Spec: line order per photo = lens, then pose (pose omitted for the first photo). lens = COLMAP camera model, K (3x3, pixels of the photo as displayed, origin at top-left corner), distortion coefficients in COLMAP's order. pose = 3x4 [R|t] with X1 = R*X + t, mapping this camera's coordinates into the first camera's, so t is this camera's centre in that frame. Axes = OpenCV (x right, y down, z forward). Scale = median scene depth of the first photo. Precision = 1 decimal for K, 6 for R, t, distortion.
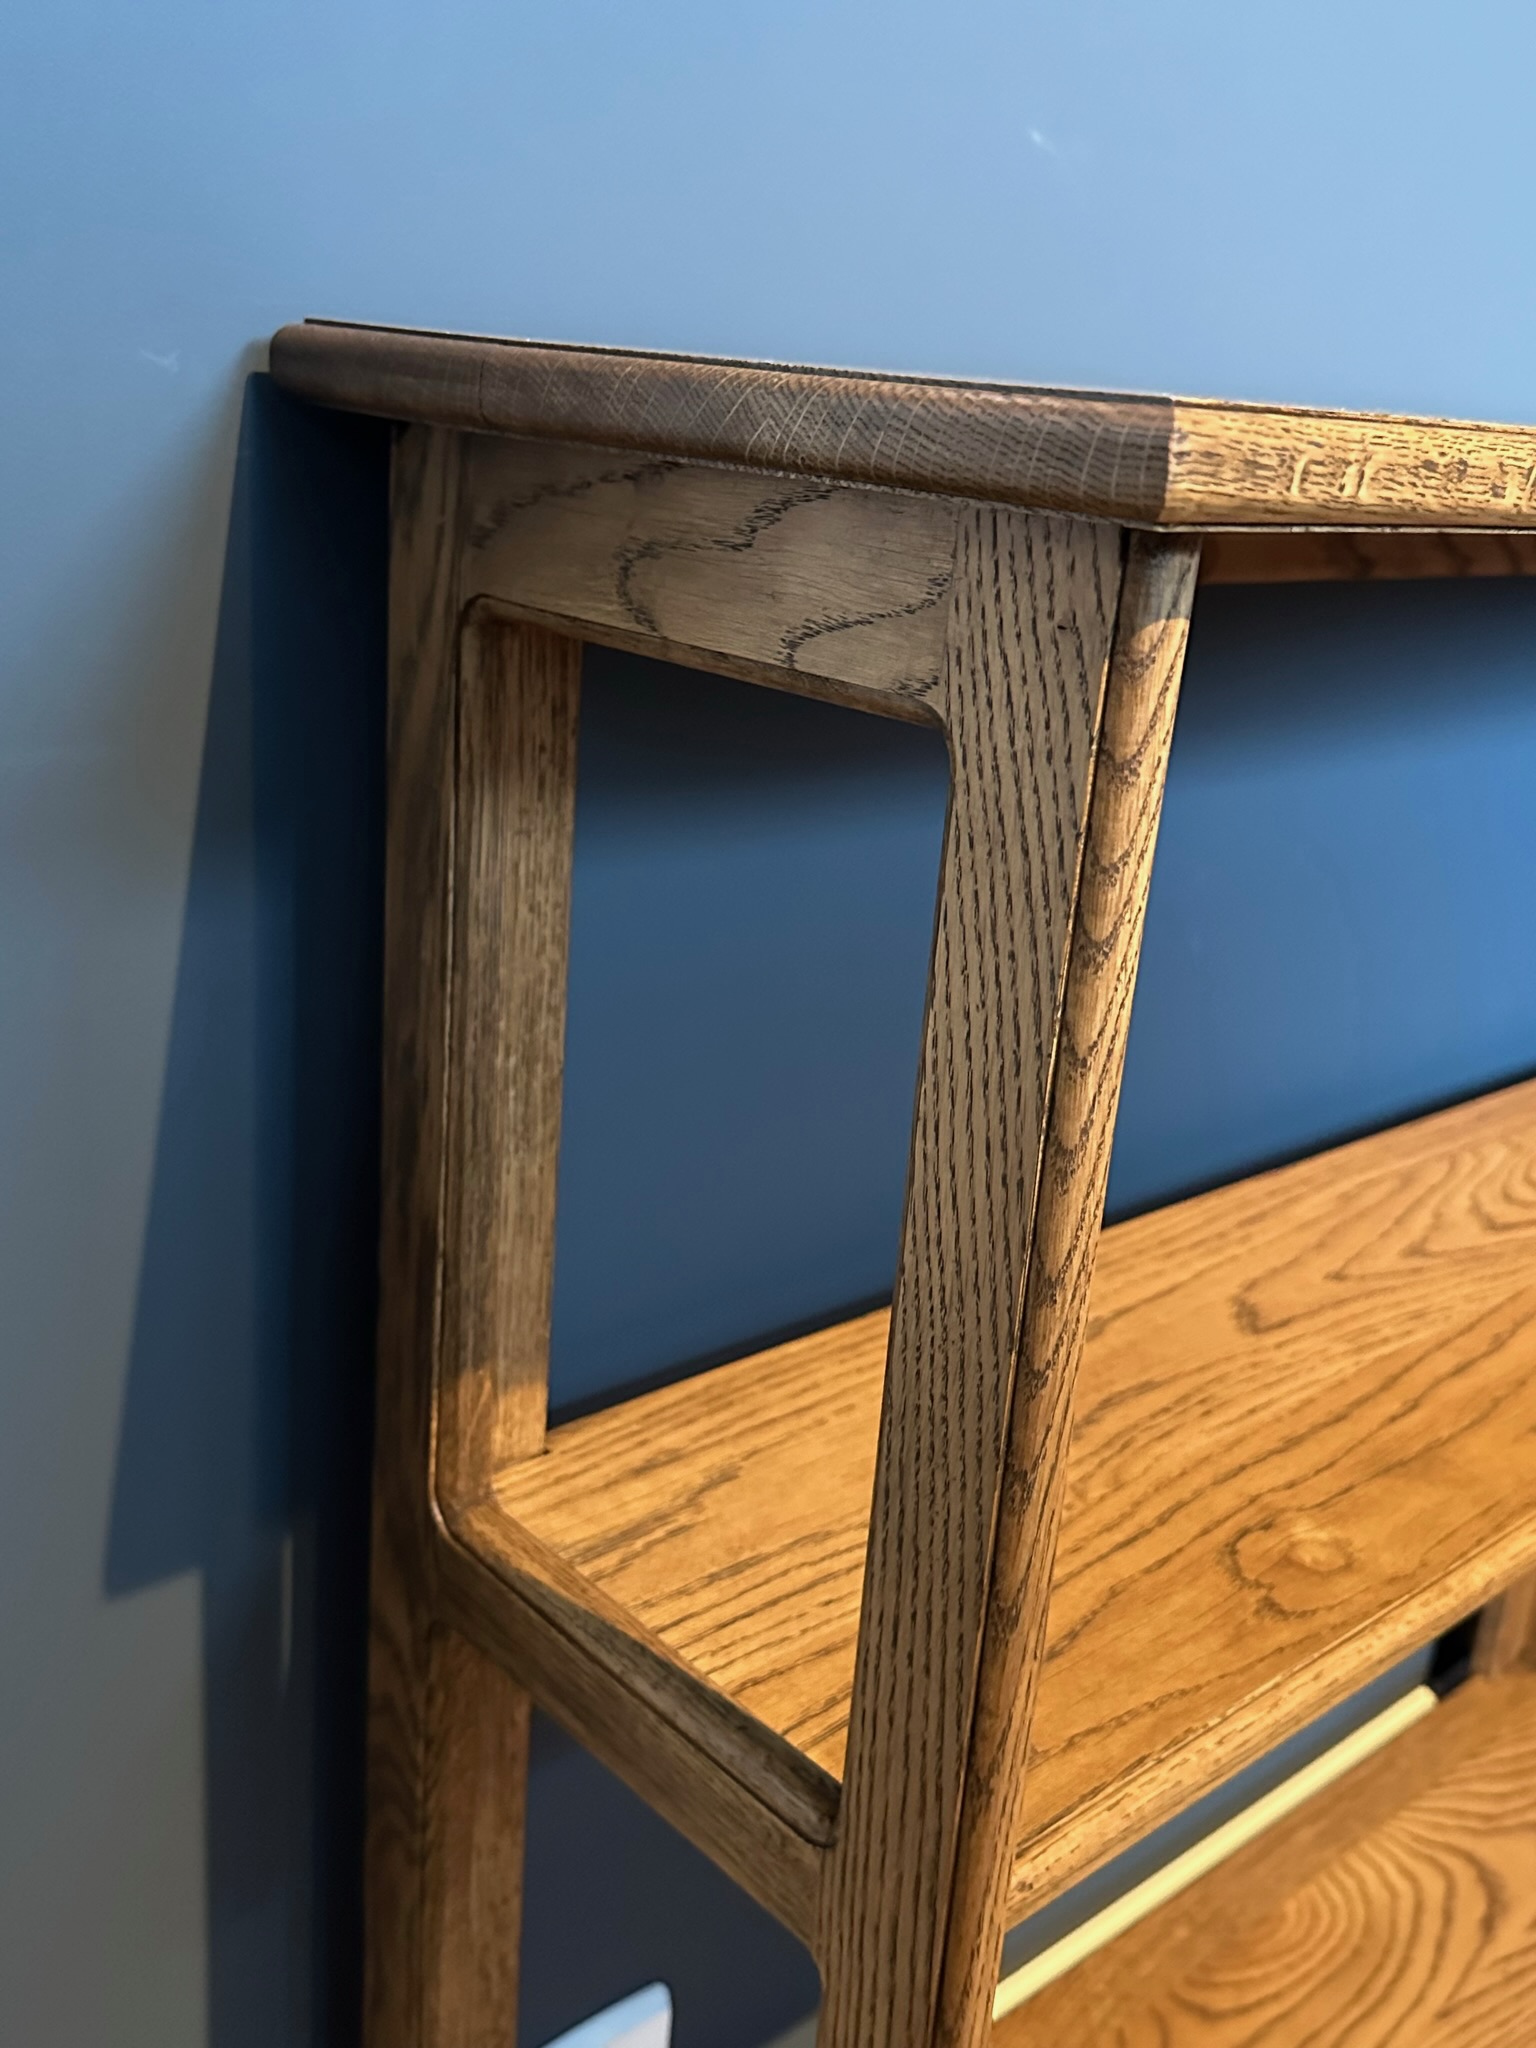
lens RADIAL K [[1967.5, 0, 768.0], [0, 1967.5, 1024.0], [0, 0, 1]] dist [0.177568, -0.320993]
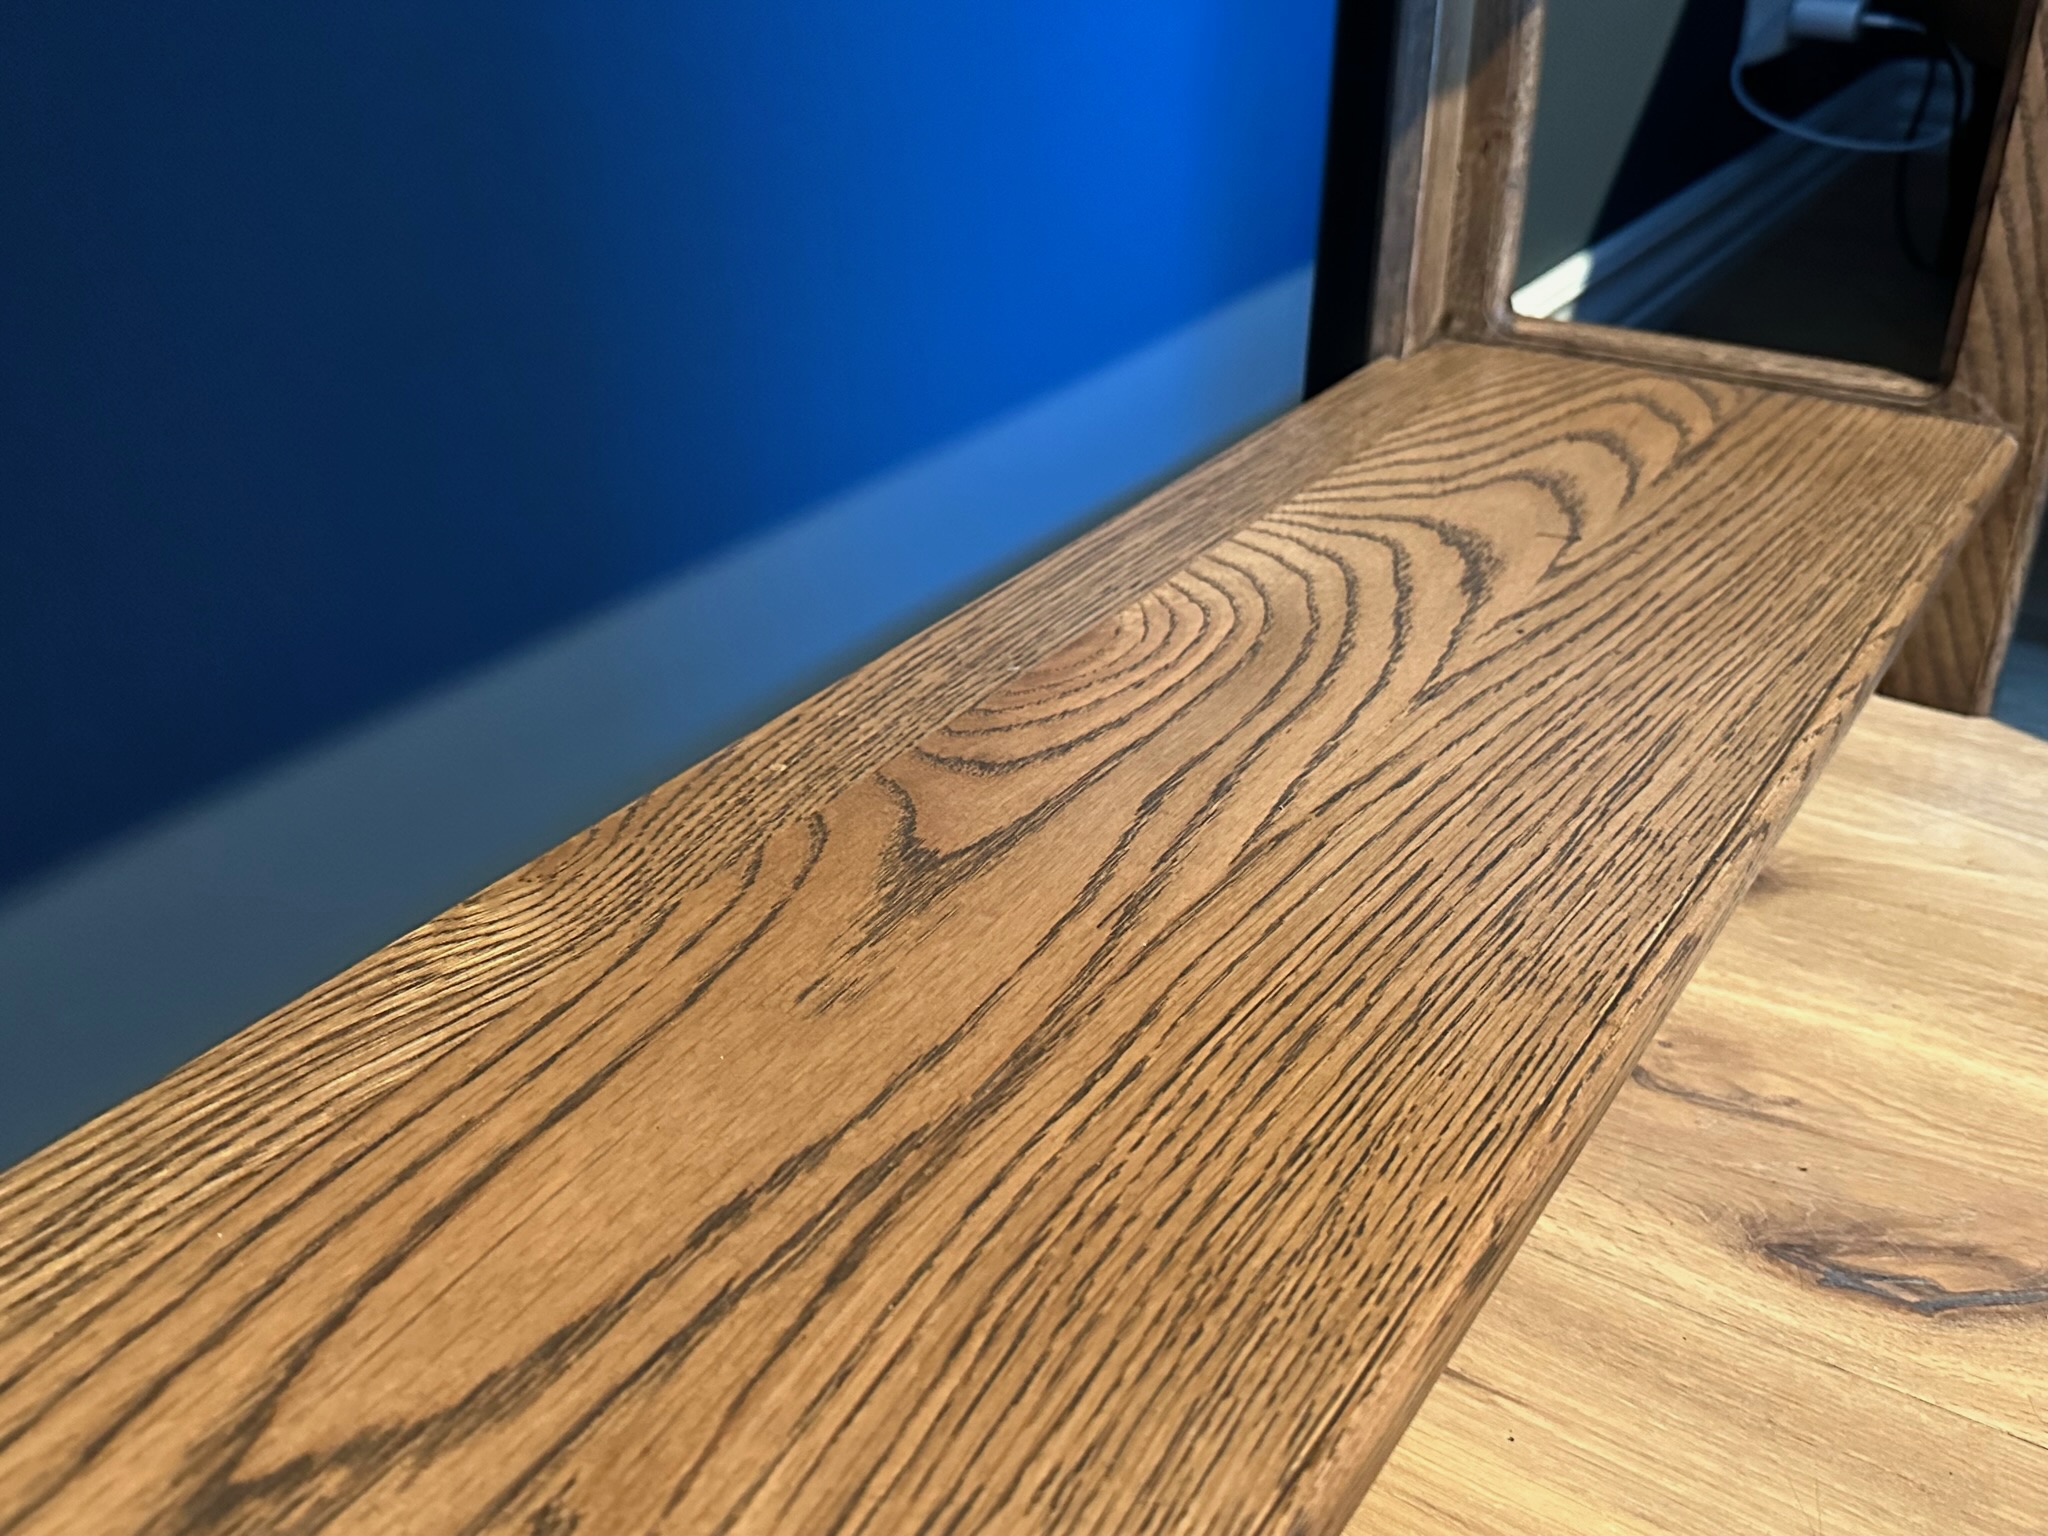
lens RADIAL K [[1985.9, 0, 1024.0], [0, 1985.9, 768.0], [0, 0, 1]] dist [0.119515, -0.357810]
pose [[0.963545, -0.188868, 0.189500, 0.159236], [0.152612, 0.969747, 0.190529, 0.479965], [-0.219752, -0.154663, 0.963218, 0.628645]]
